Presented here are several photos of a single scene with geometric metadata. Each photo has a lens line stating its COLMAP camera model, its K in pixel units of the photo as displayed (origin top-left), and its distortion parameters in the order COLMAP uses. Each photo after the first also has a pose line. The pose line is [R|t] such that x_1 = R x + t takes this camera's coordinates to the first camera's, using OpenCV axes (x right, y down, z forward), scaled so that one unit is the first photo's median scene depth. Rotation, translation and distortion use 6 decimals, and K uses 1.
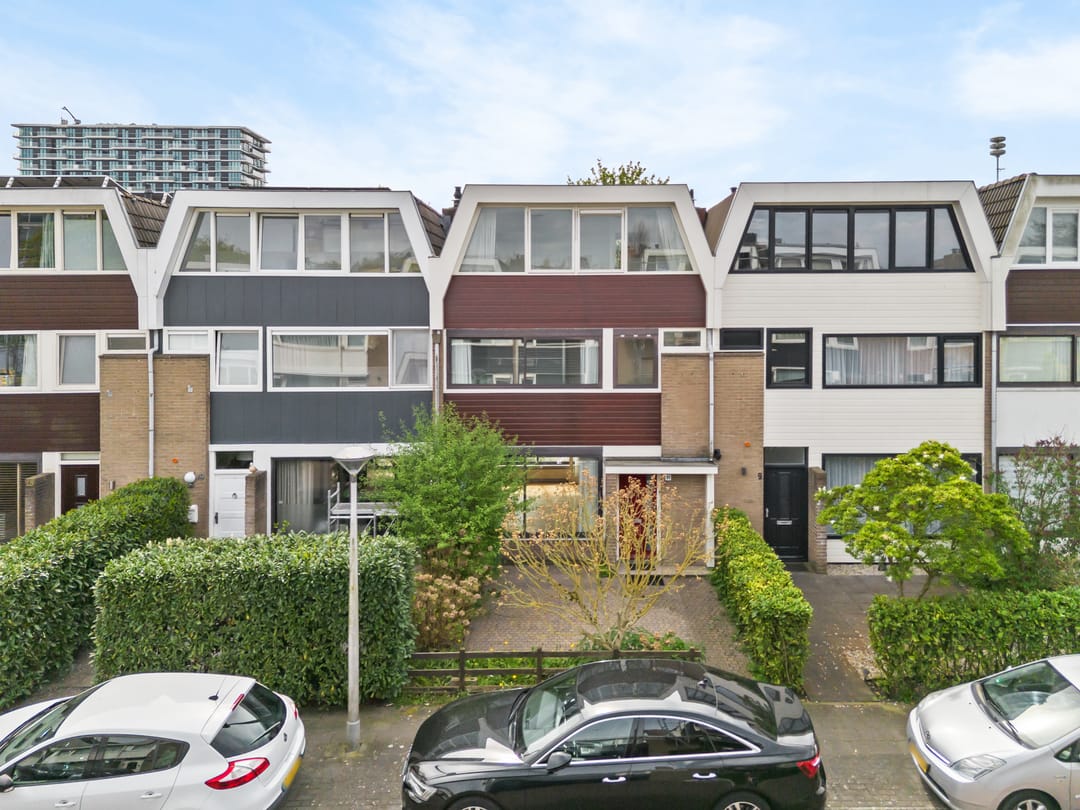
lens RADIAL K [[787.7, 0, 584.8], [0, 787.7, 315.8], [0, 0, 1]] dist [0.038328, -0.002219]
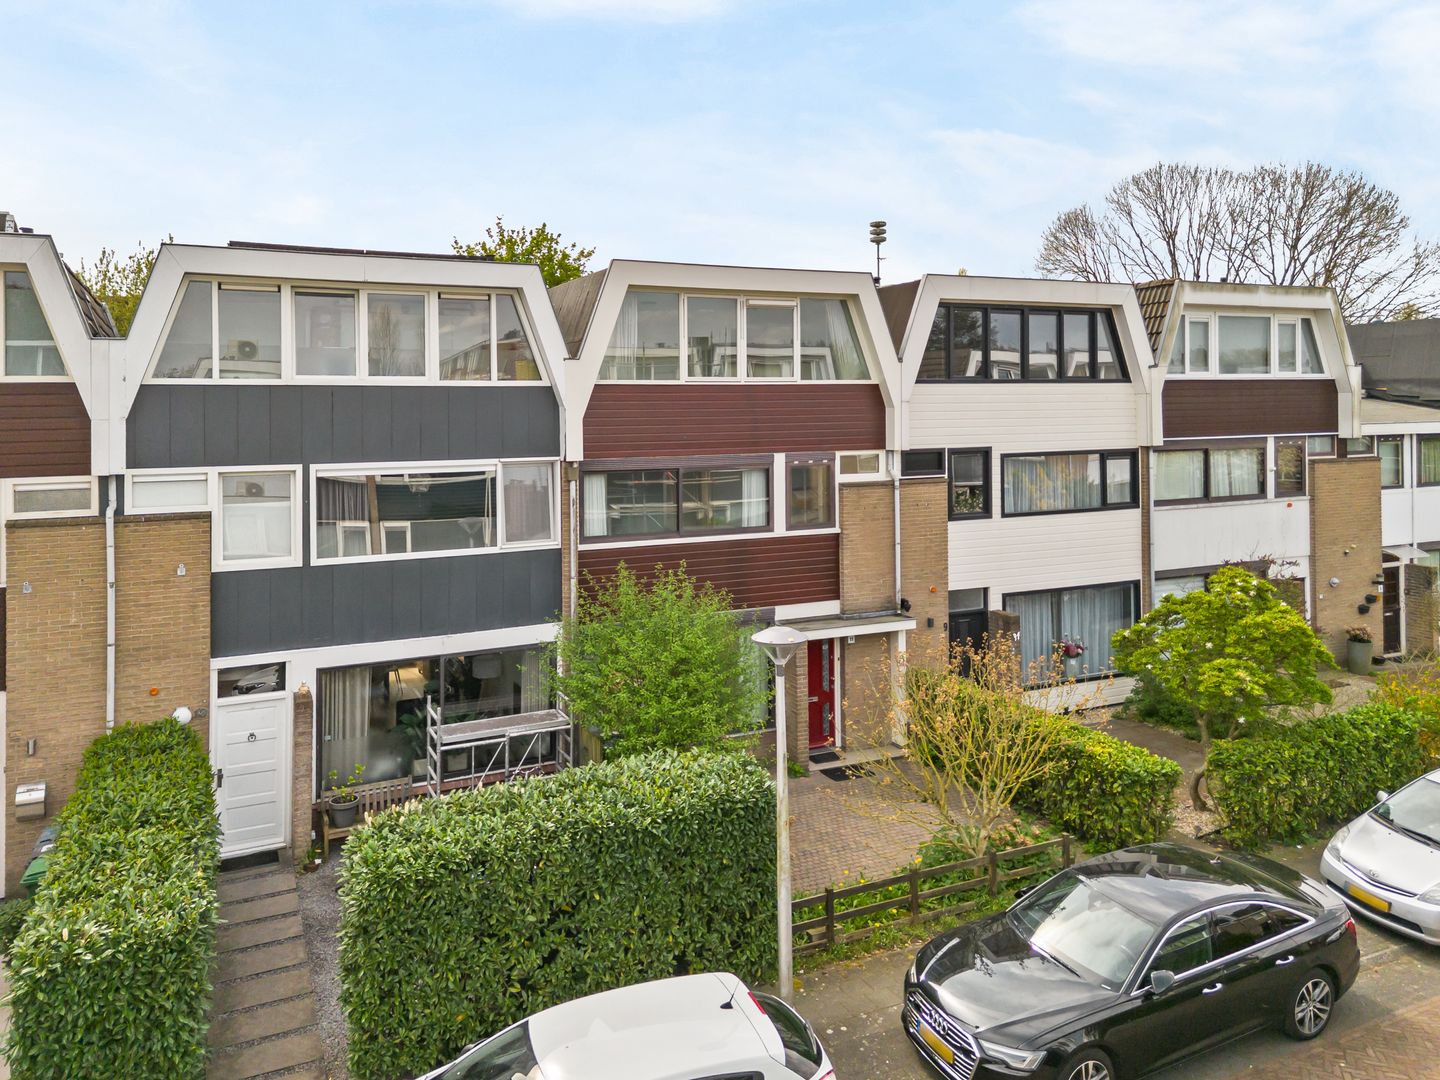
lens RADIAL K [[1050.9, 0, 723.3], [0, 1050.9, 405.9], [0, 0, 1]] dist [0.027395, 0.000546]
pose [[0.908314, -0.006143, 0.418244, -0.453108], [0.014911, 0.999732, -0.017698, -0.013201], [-0.418023, 0.022312, 0.908162, 0.086037]]
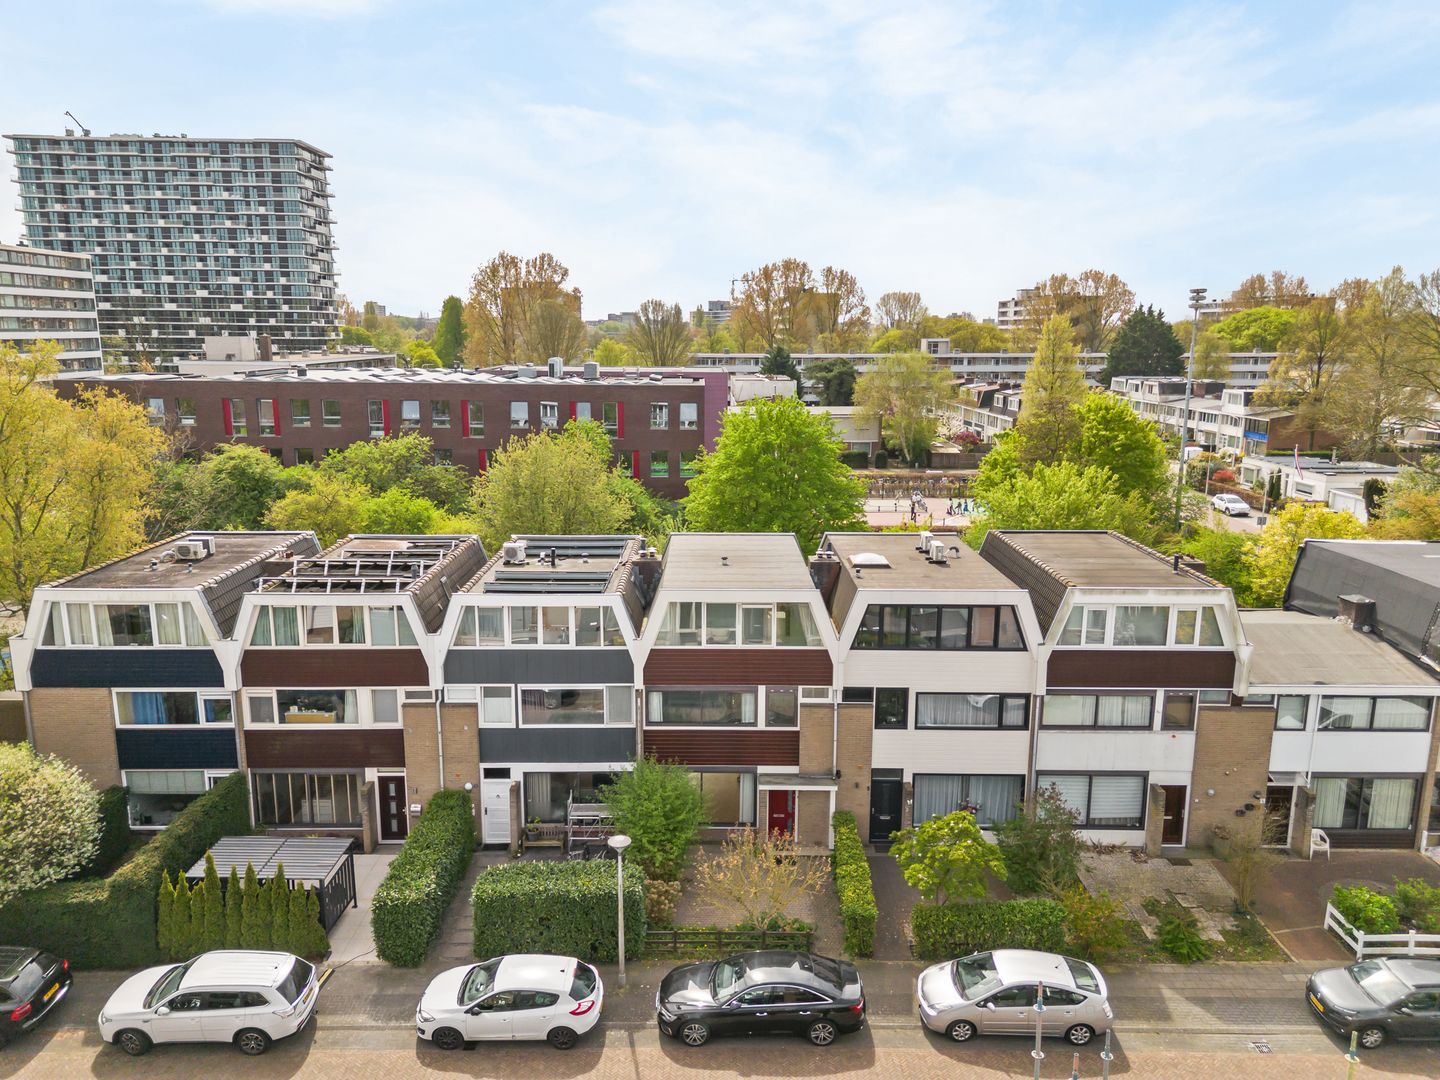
lens RADIAL K [[1002.1, 0, 720.0], [0, 1002.1, 540.0], [0, 0, 1]] dist [0.043869, -0.003518]
pose [[0.999907, 0.006548, -0.011979, -0.024506], [-0.004247, 0.983115, 0.182941, -0.559888], [0.012975, -0.182873, 0.983051, -0.687071]]
